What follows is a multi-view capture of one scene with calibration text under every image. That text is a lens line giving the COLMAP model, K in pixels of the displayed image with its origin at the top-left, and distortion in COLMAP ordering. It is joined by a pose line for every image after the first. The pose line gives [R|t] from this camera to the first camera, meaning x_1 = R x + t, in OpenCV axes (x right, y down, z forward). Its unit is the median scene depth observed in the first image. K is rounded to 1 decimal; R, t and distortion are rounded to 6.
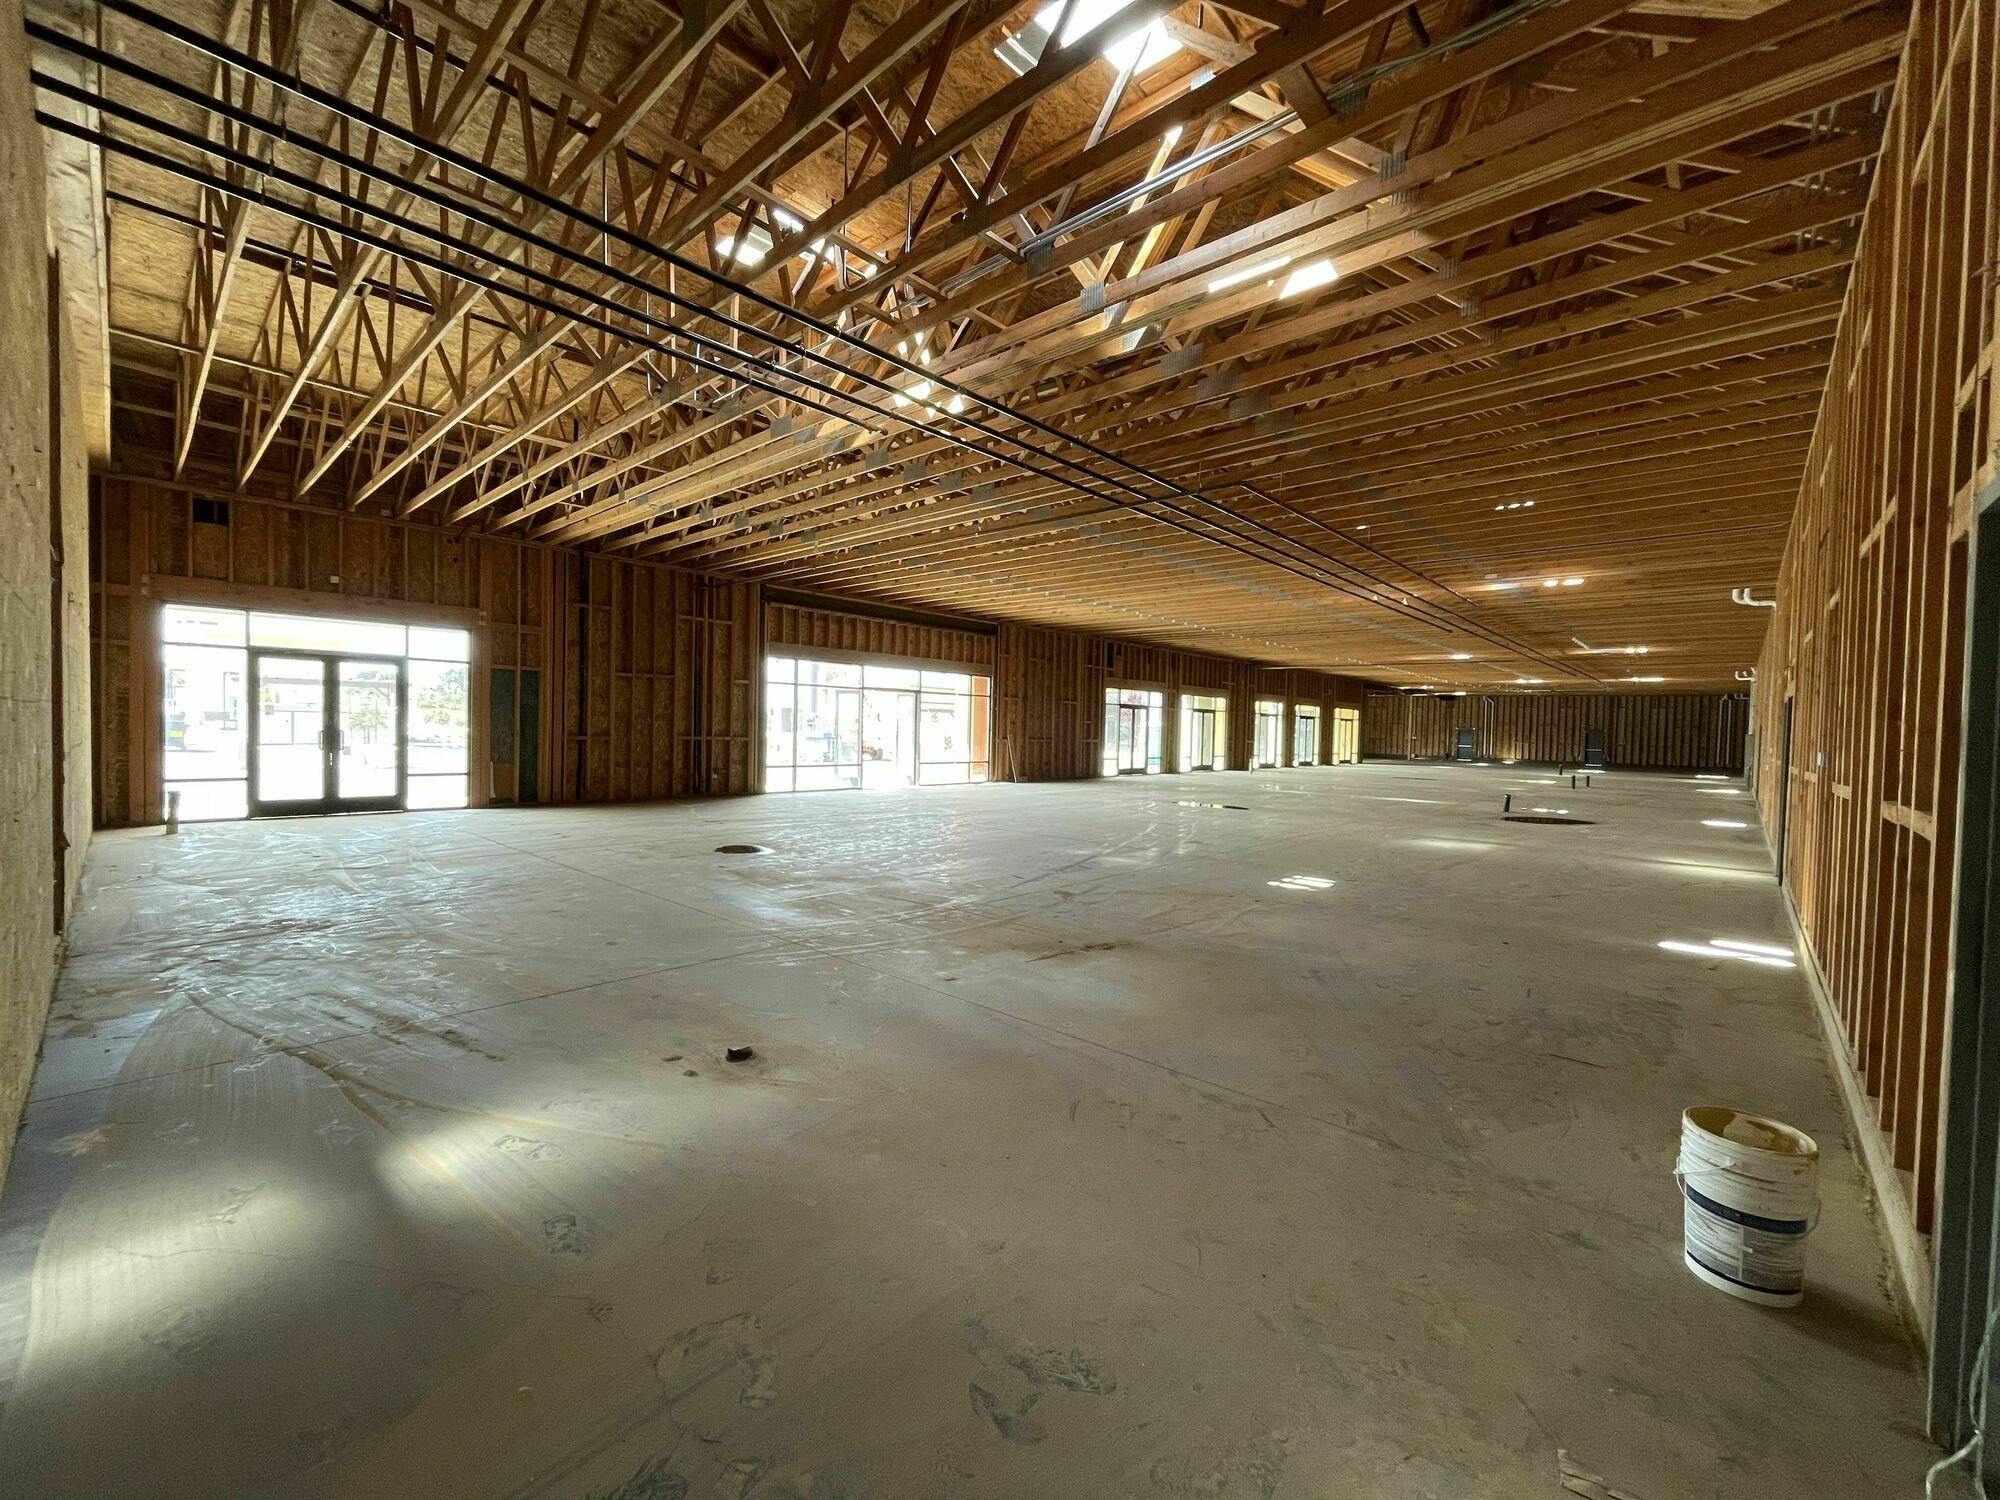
lens RADIAL K [[812.8, 0, 1000.0], [0, 812.8, 750.0], [0, 0, 1]] dist [-0.003692, 0.000074]
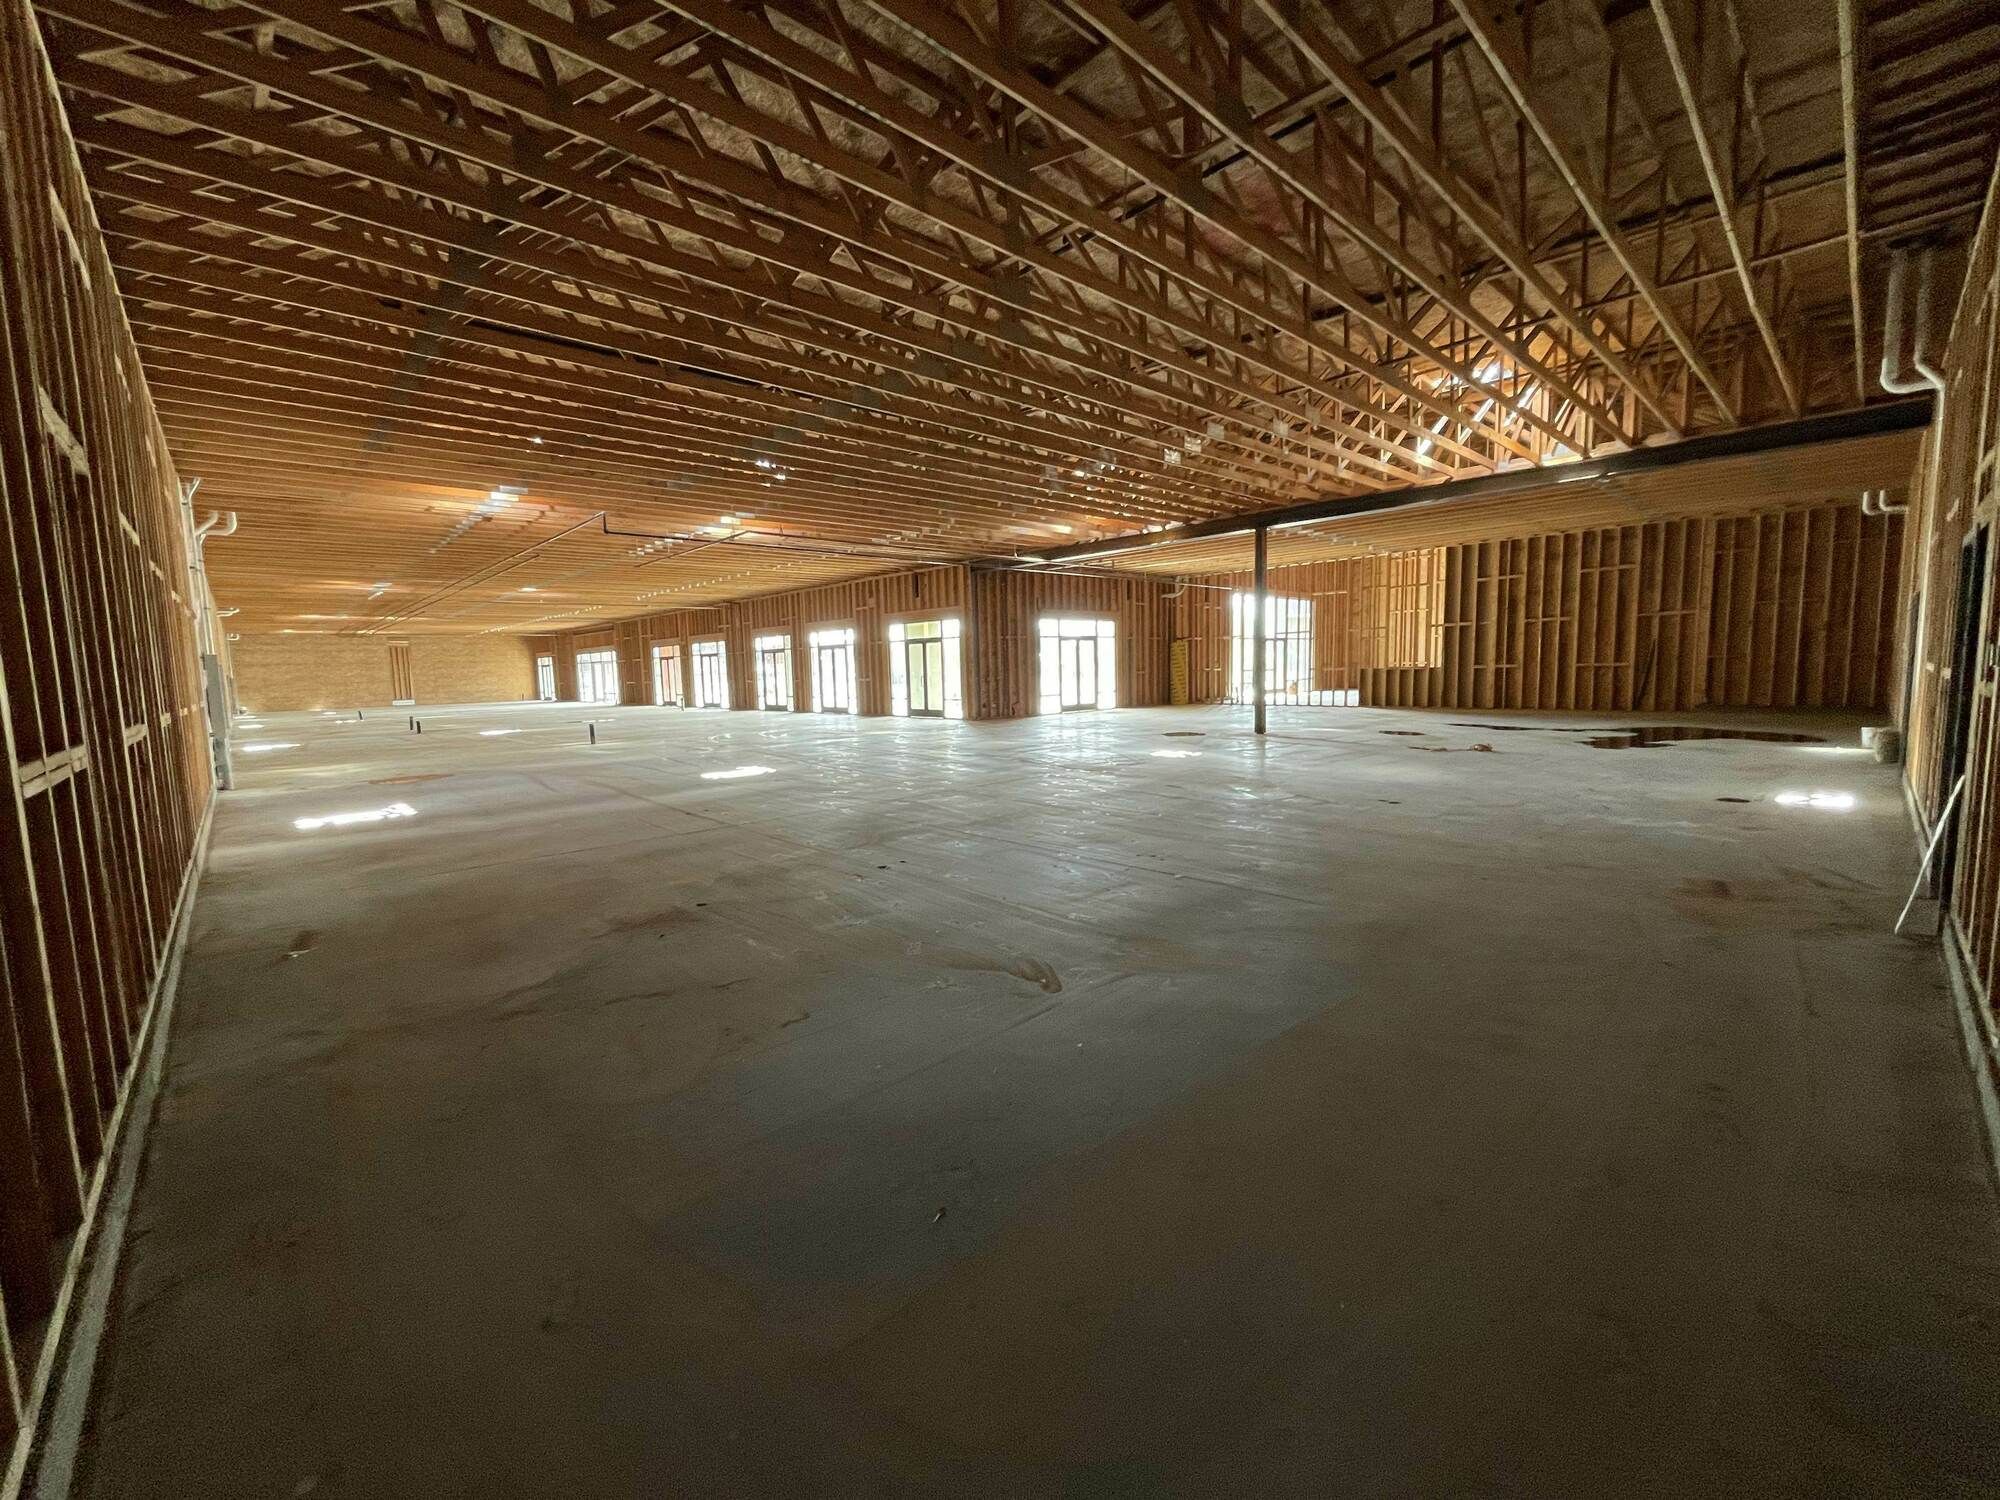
lens RADIAL K [[812.8, 0, 1000.0], [0, 812.8, 750.0], [0, 0, 1]] dist [-0.003692, 0.000074]
pose [[-0.073814, 0.081676, -0.993922, 1.175662], [-0.002752, 0.996620, 0.082102, -0.008508], [0.997268, 0.008796, -0.073339, 1.282035]]
